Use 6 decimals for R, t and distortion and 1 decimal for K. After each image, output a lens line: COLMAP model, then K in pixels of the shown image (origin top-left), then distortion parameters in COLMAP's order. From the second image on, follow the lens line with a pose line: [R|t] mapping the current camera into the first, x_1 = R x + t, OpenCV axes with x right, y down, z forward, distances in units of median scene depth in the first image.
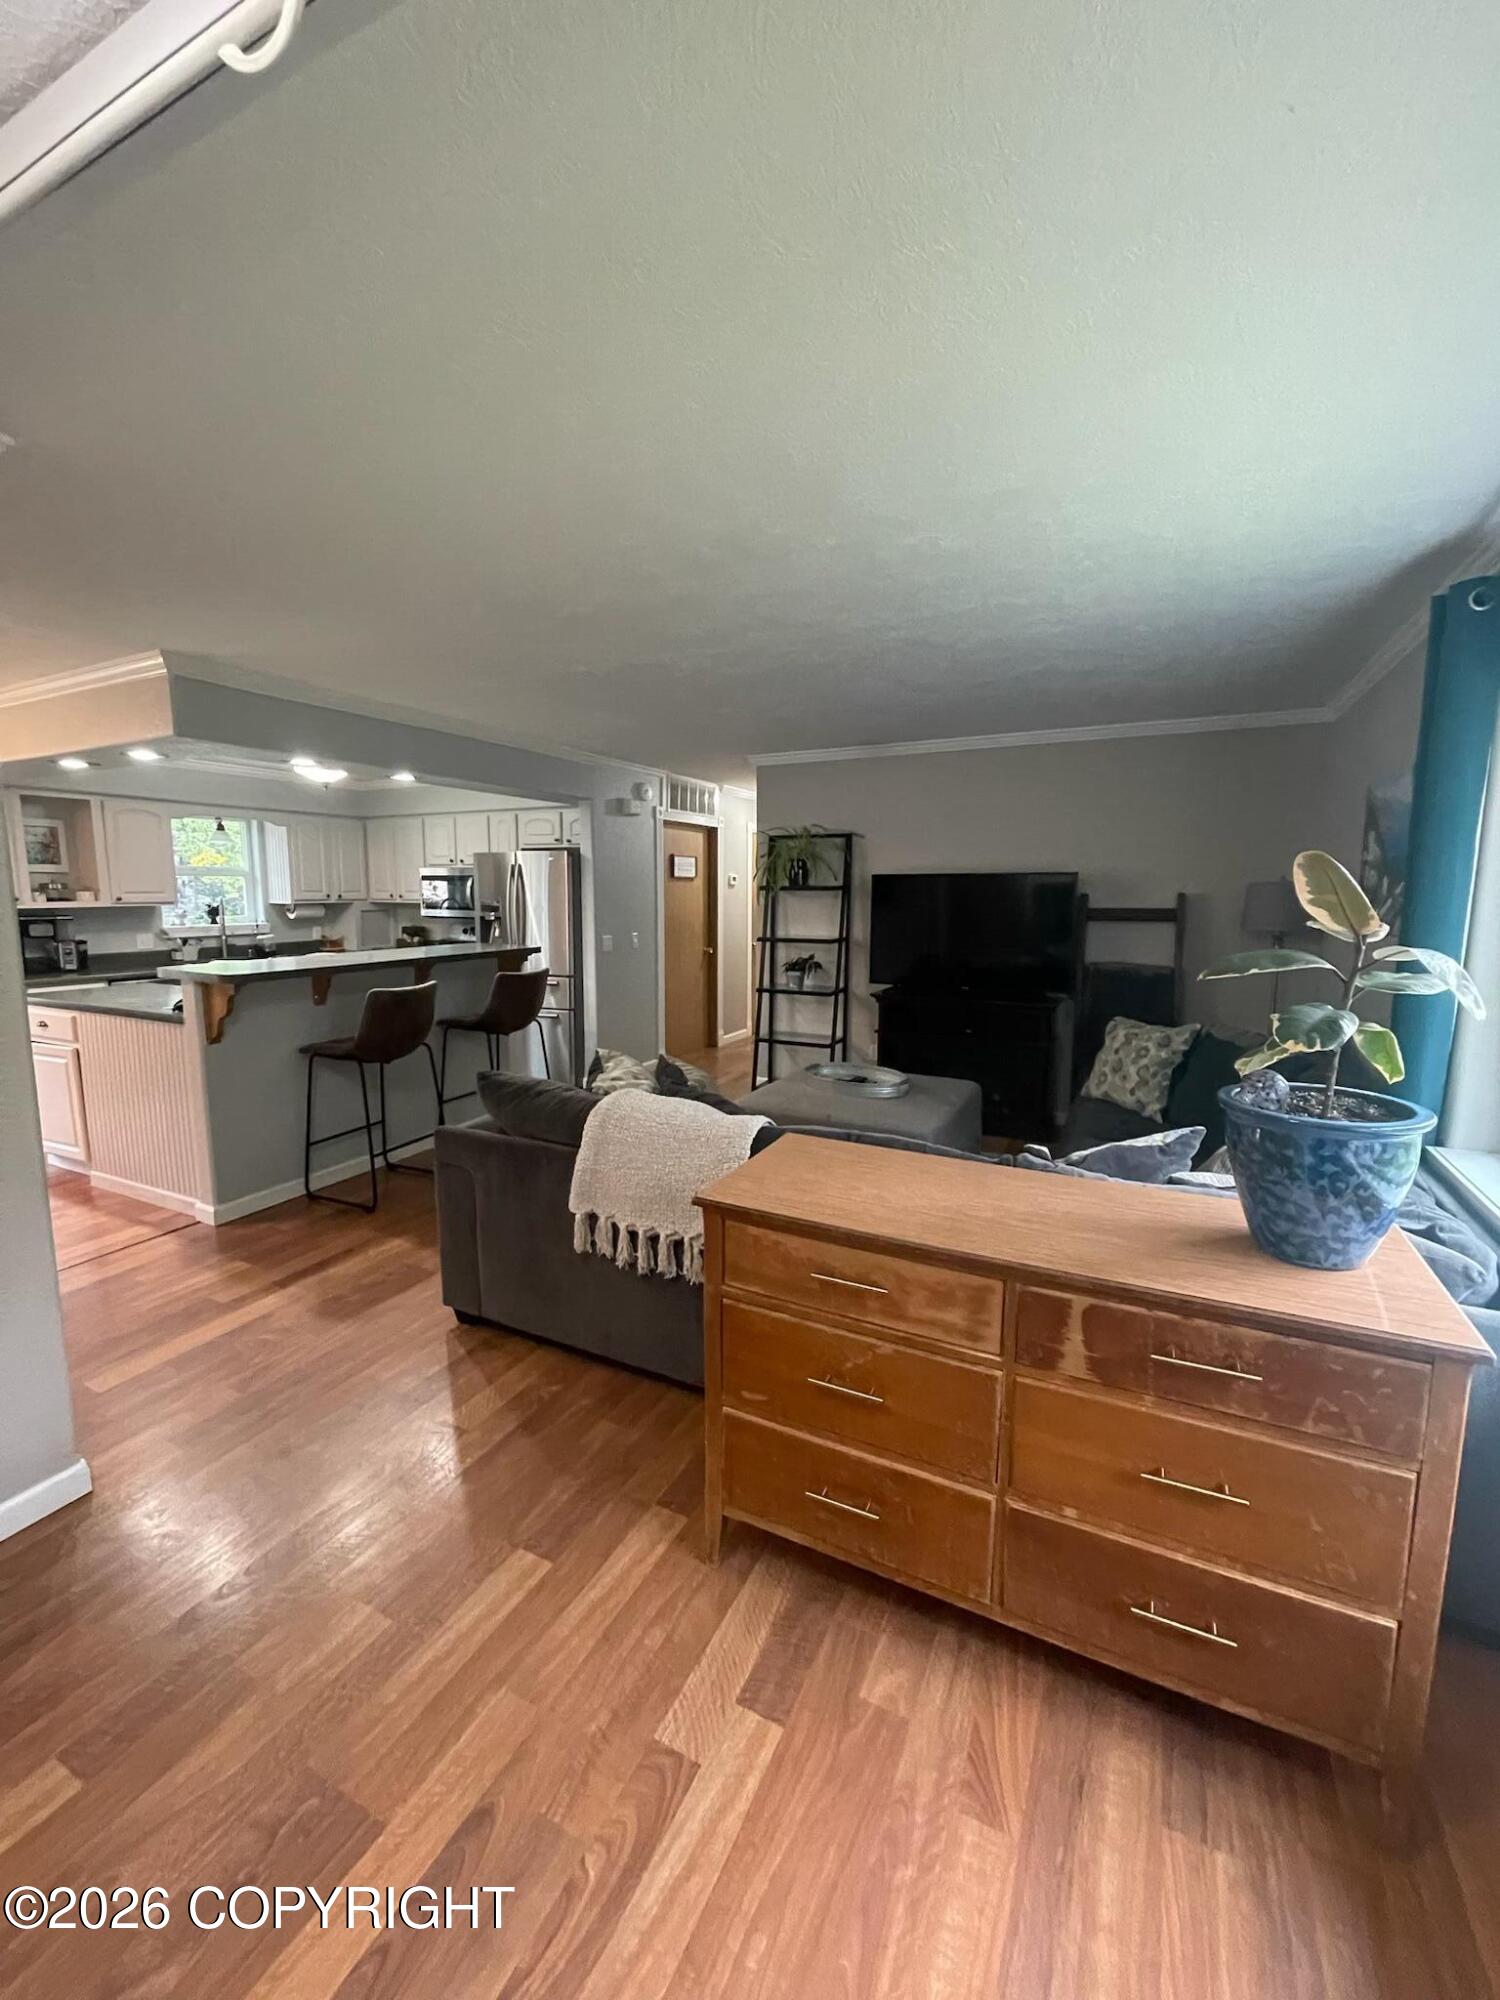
lens RADIAL K [[803.3, 0, 747.7], [0, 803.3, 995.0], [0, 0, 1]] dist [-0.001110, 0.000409]
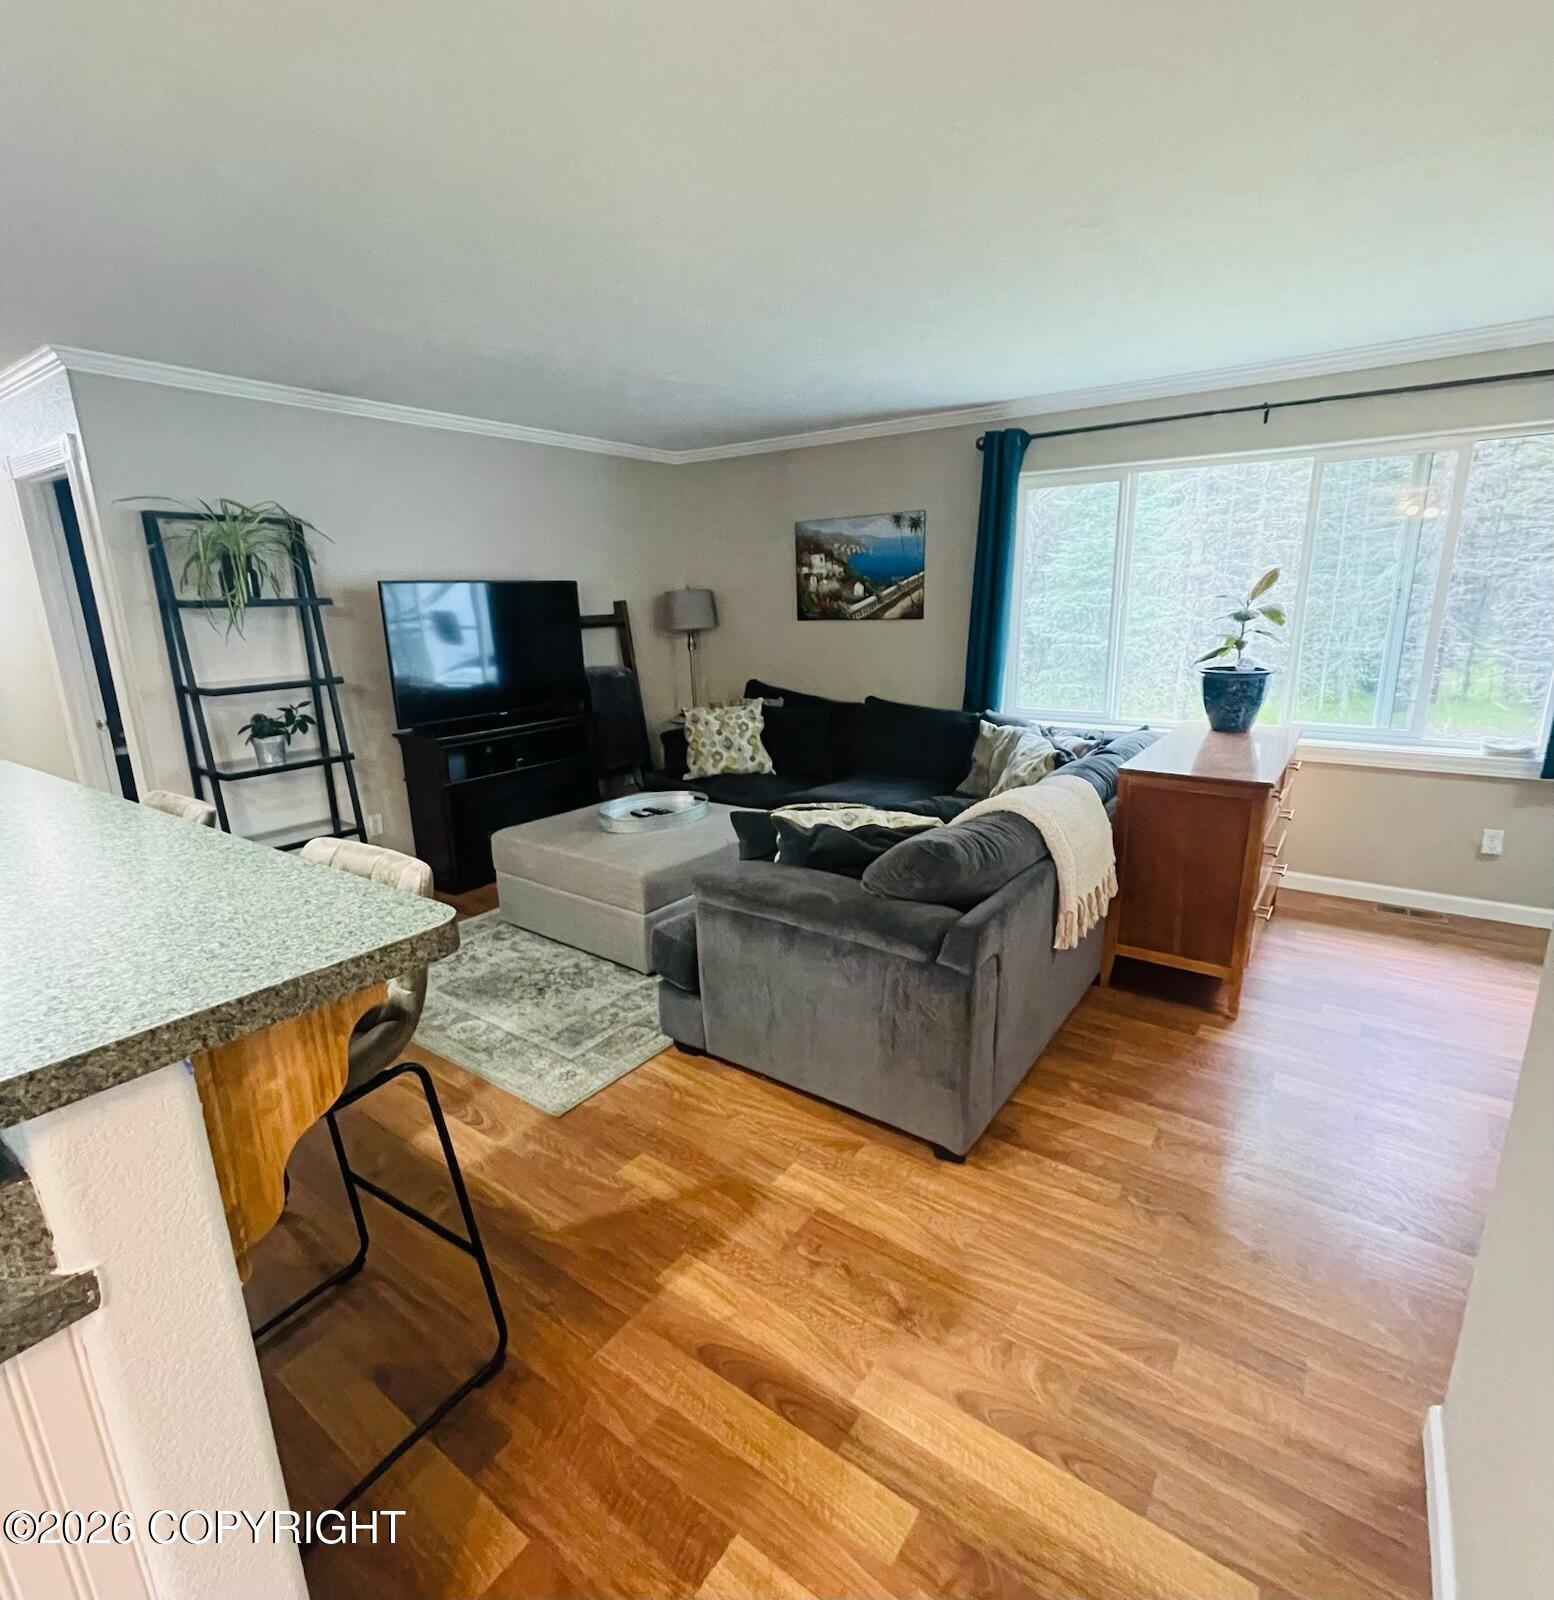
lens RADIAL K [[823.5, 0, 777.0], [0, 823.5, 800.0], [0, 0, 1]] dist [-0.000494, -0.000122]
pose [[0.151774, -0.246365, 0.957219, -0.758380], [0.143173, 0.963705, 0.225333, -0.101282], [-0.977991, 0.102848, 0.181538, 0.702872]]
